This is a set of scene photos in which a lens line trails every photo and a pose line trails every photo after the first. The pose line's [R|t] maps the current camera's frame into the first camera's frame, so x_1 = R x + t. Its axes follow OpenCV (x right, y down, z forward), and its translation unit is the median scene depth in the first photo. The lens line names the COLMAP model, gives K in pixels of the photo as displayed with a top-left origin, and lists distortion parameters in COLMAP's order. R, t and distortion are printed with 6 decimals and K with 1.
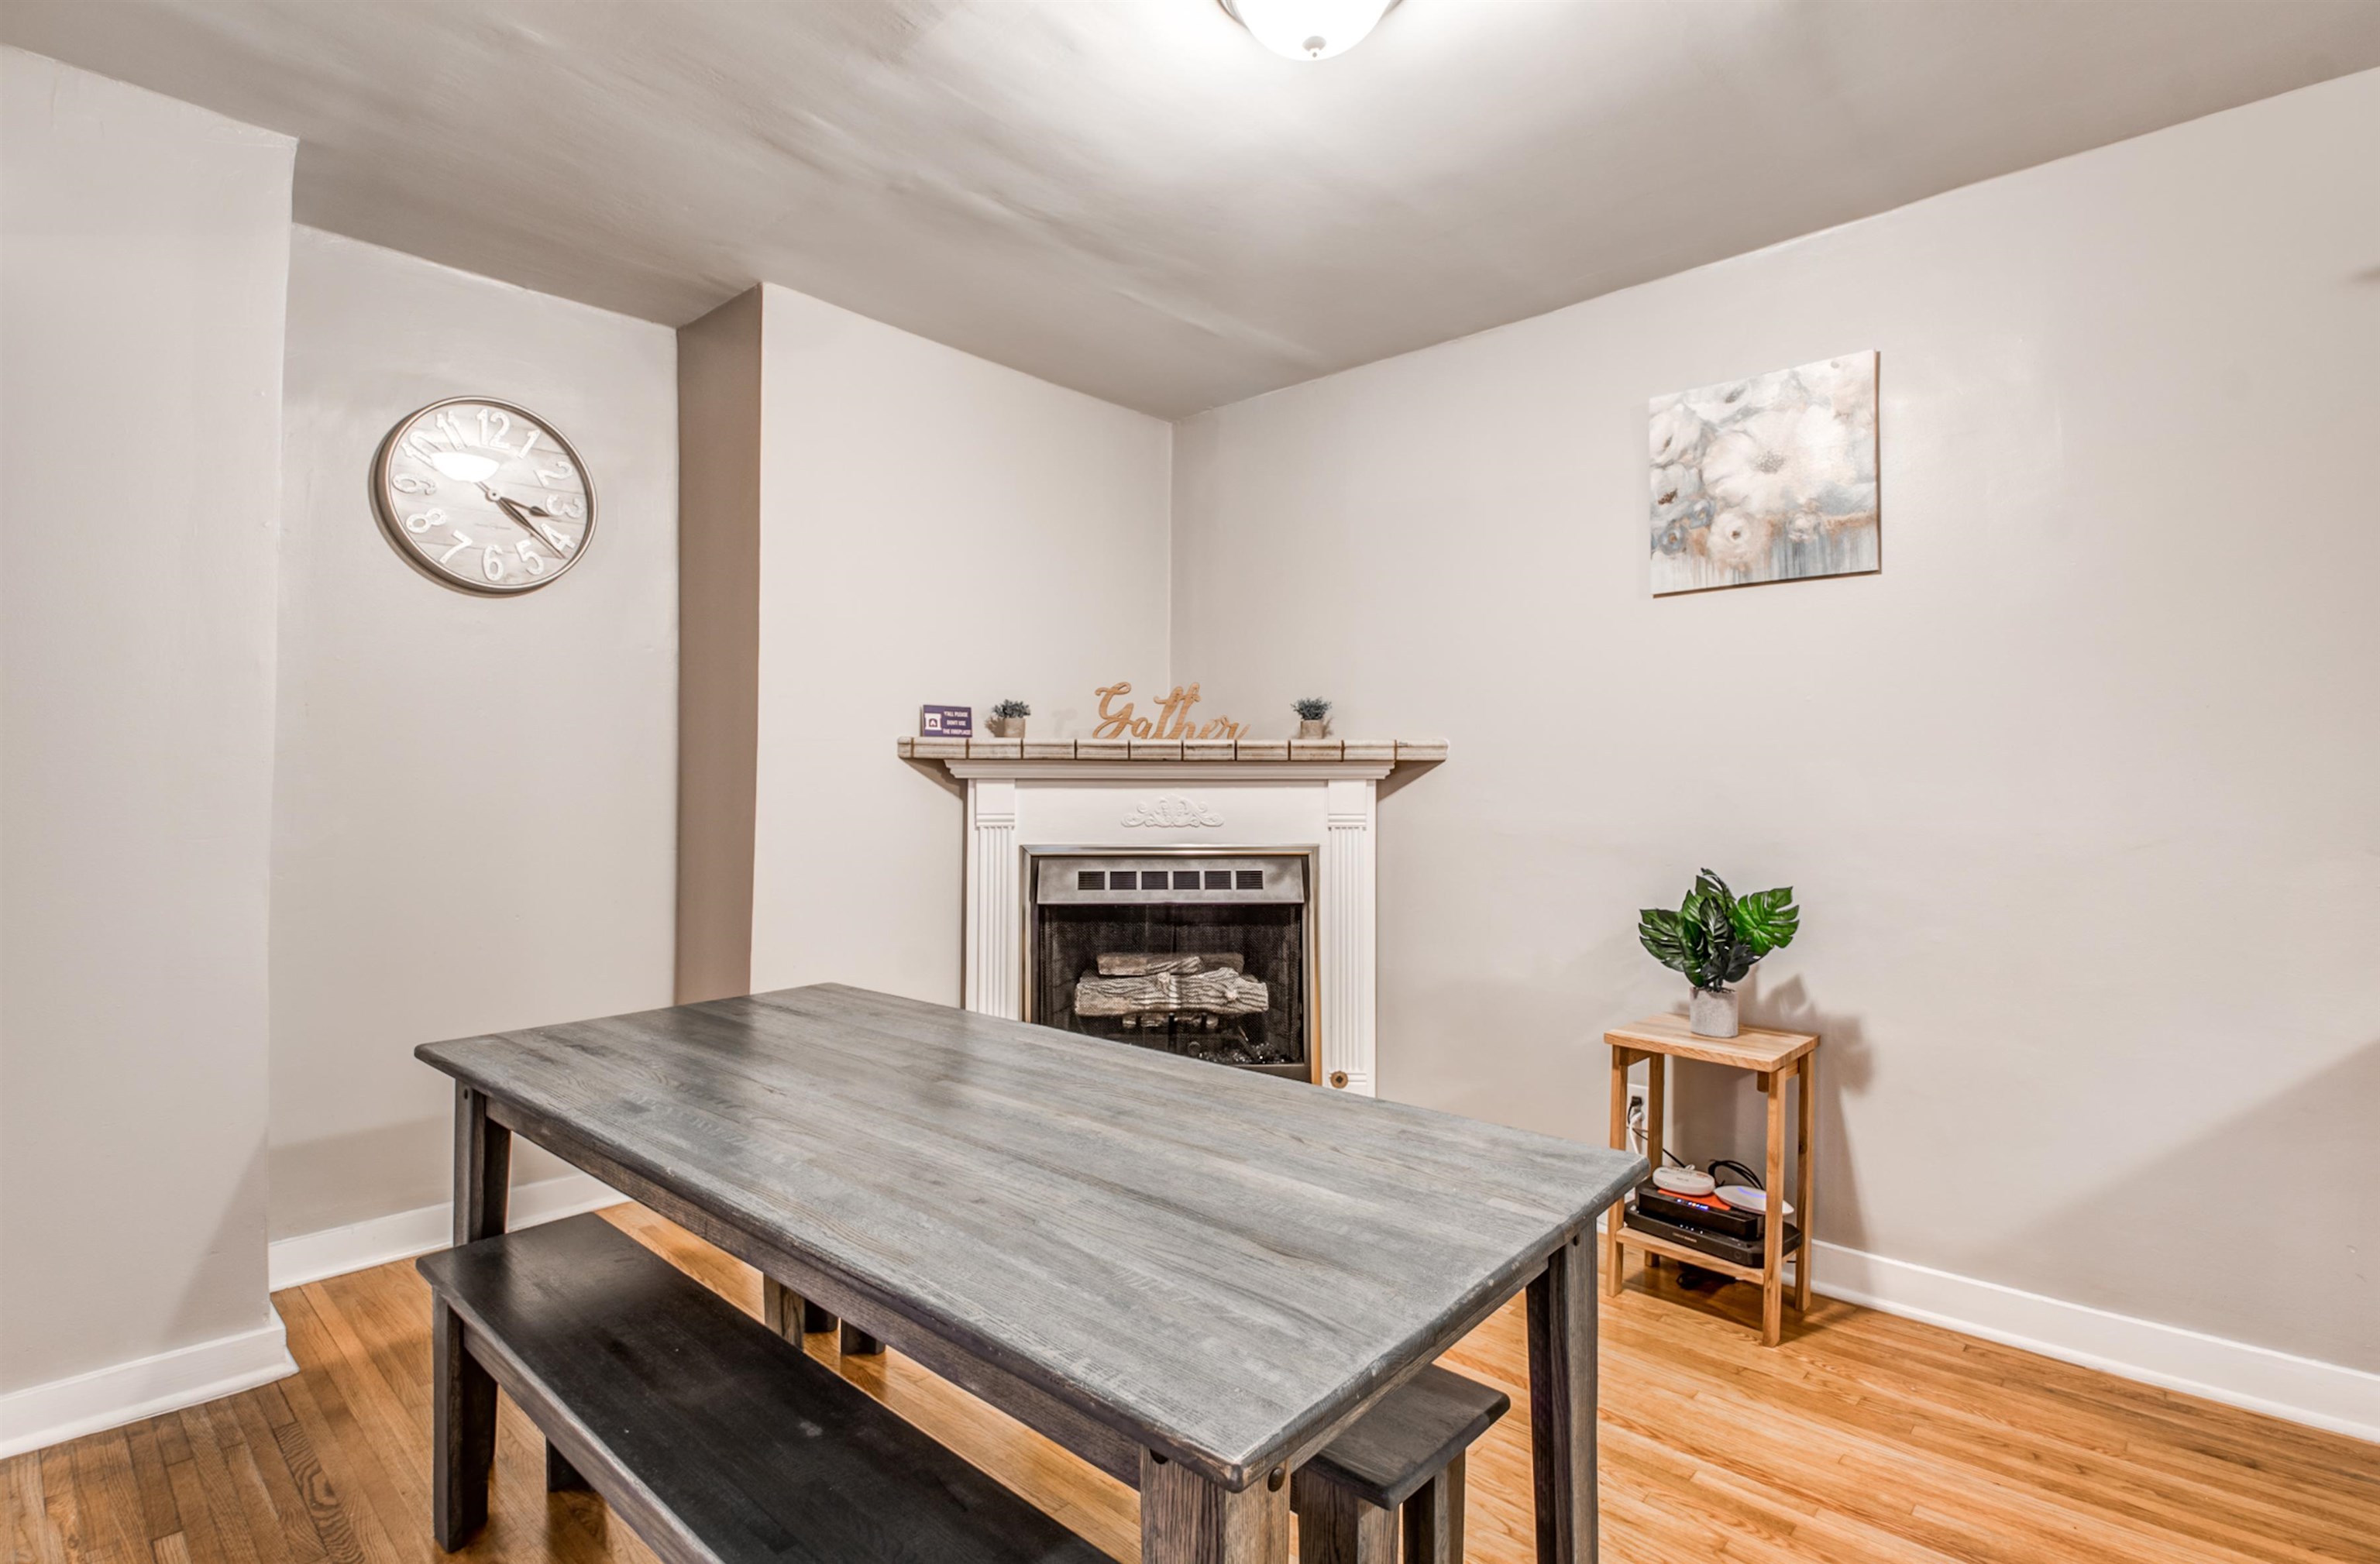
lens RADIAL K [[1112.5, 0, 1190.6], [0, 1112.5, 780.4], [0, 0, 1]] dist [0.000669, -0.000310]
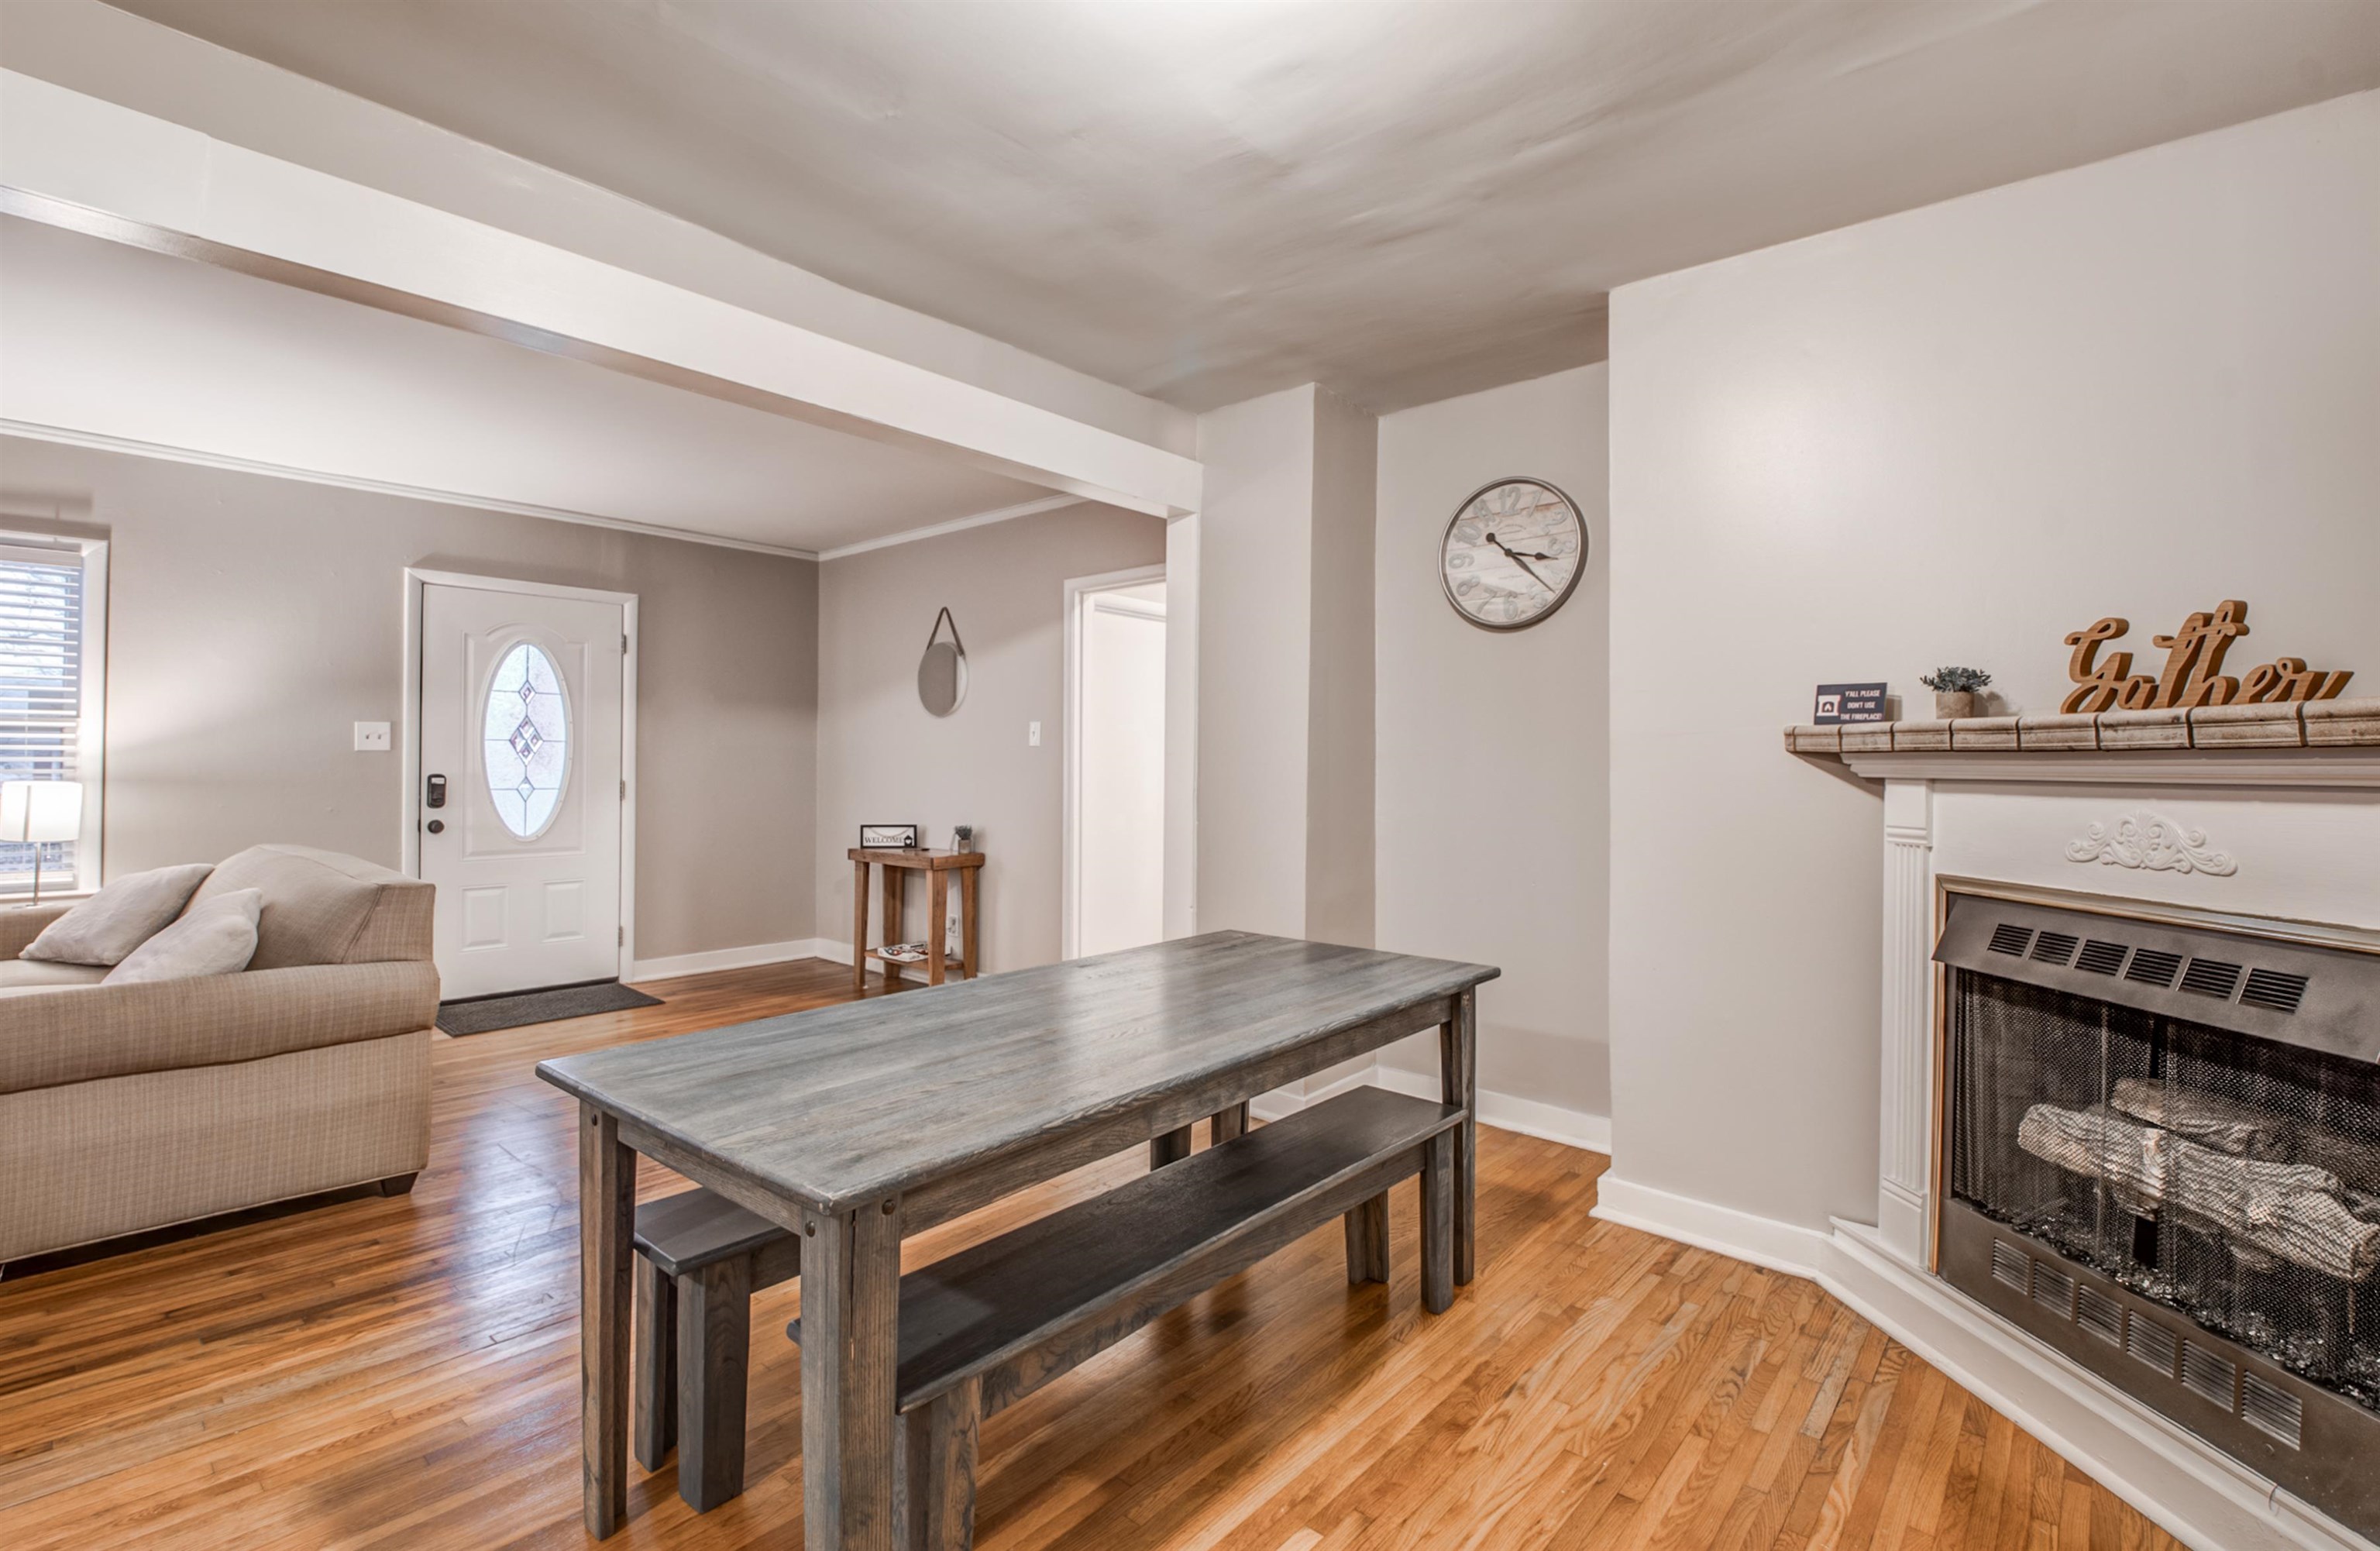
lens RADIAL K [[1091.9, 0, 1189.7], [0, 1091.9, 758.8], [0, 0, 1]] dist [-0.018397, -0.001108]
pose [[0.015496, -0.008120, -0.999847, 0.532681], [-0.013435, 0.999875, -0.008328, -0.002098], [0.999790, 0.013562, 0.015385, 0.530201]]
